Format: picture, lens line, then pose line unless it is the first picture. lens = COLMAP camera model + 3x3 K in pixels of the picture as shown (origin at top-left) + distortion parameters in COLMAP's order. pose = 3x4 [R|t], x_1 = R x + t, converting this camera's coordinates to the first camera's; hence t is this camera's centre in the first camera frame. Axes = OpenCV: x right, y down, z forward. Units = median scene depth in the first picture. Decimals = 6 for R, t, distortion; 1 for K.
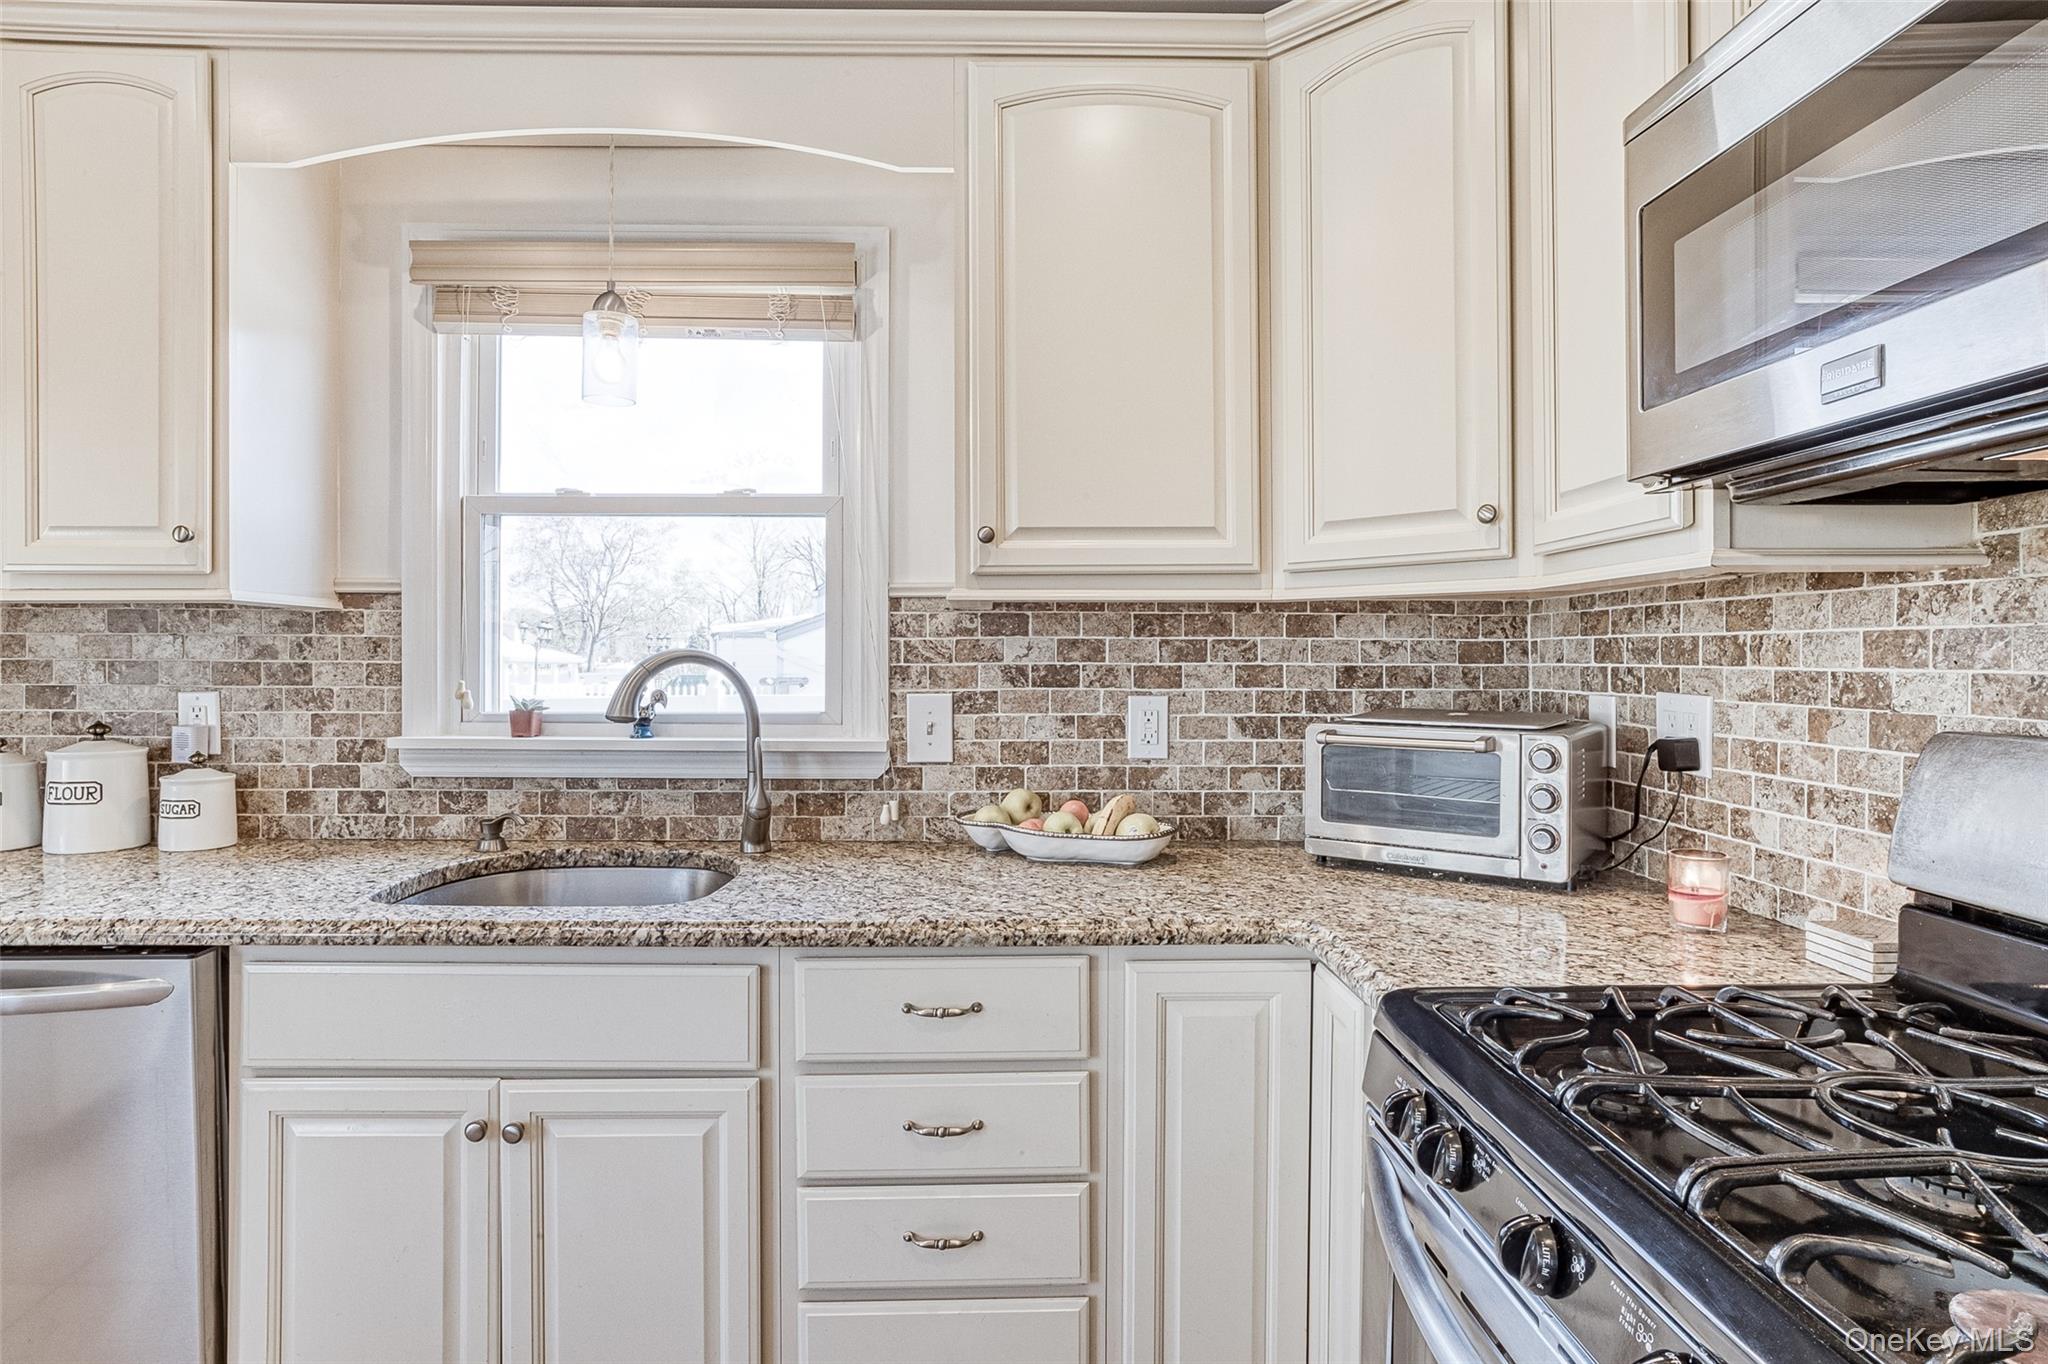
lens RADIAL K [[1070.3, 0, 1035.3], [0, 1070.3, 674.5], [0, 0, 1]] dist [-0.022051, 0.003486]
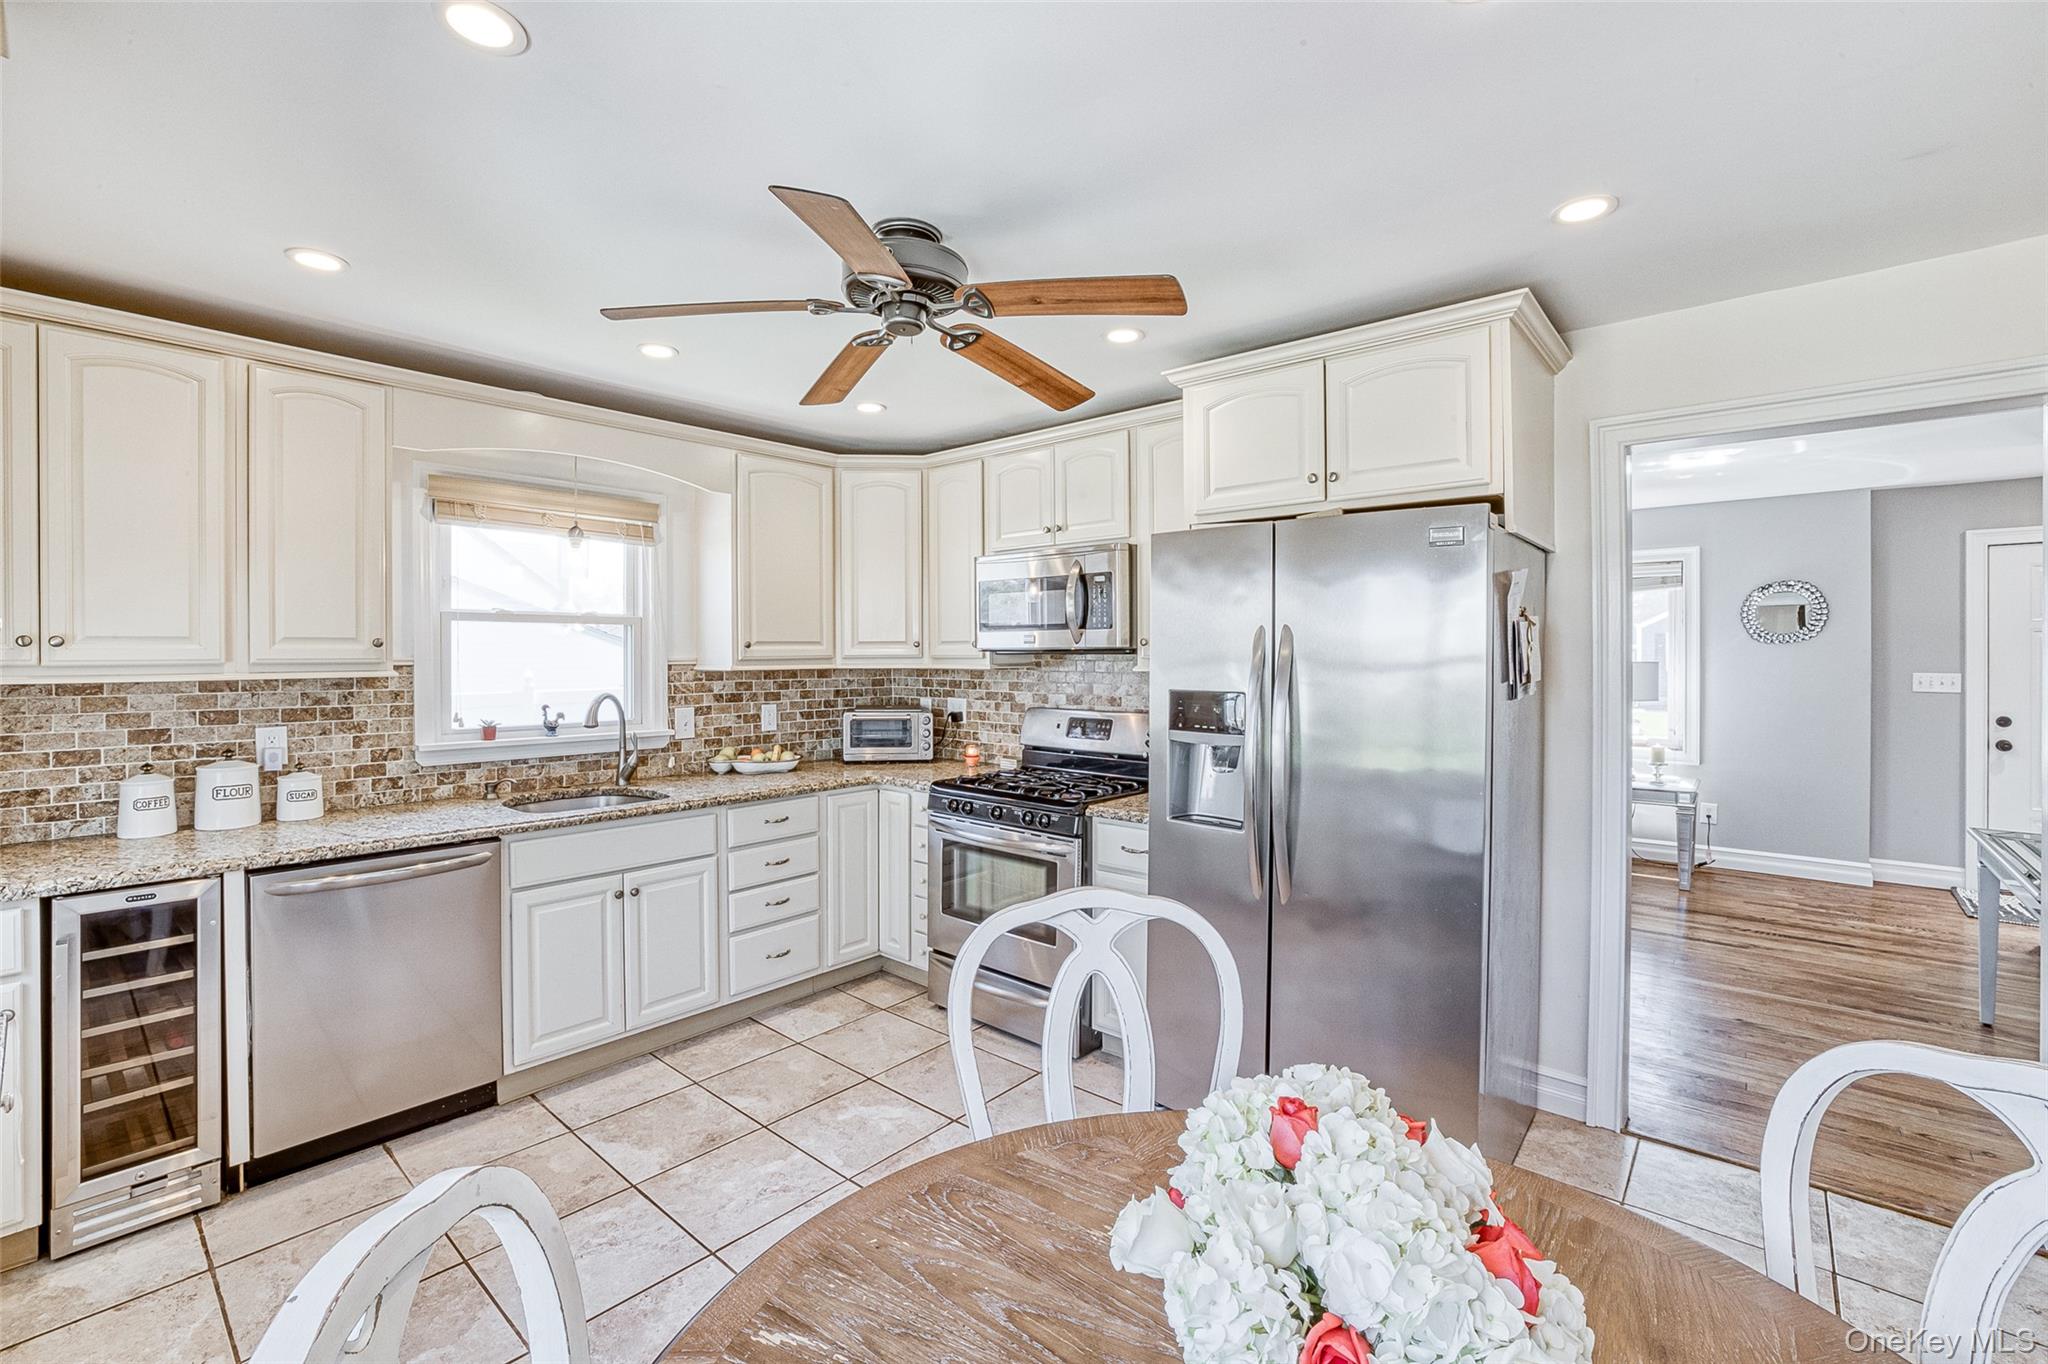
lens RADIAL K [[879.8, 0, 1012.4], [0, 879.8, 666.4], [0, 0, 1]] dist [-0.046654, 0.010478]
pose [[0.680465, -0.013541, 0.732655, -1.047572], [0.009176, 0.999908, 0.009958, -0.086790], [-0.732723, -0.000053, 0.680527, -0.801283]]
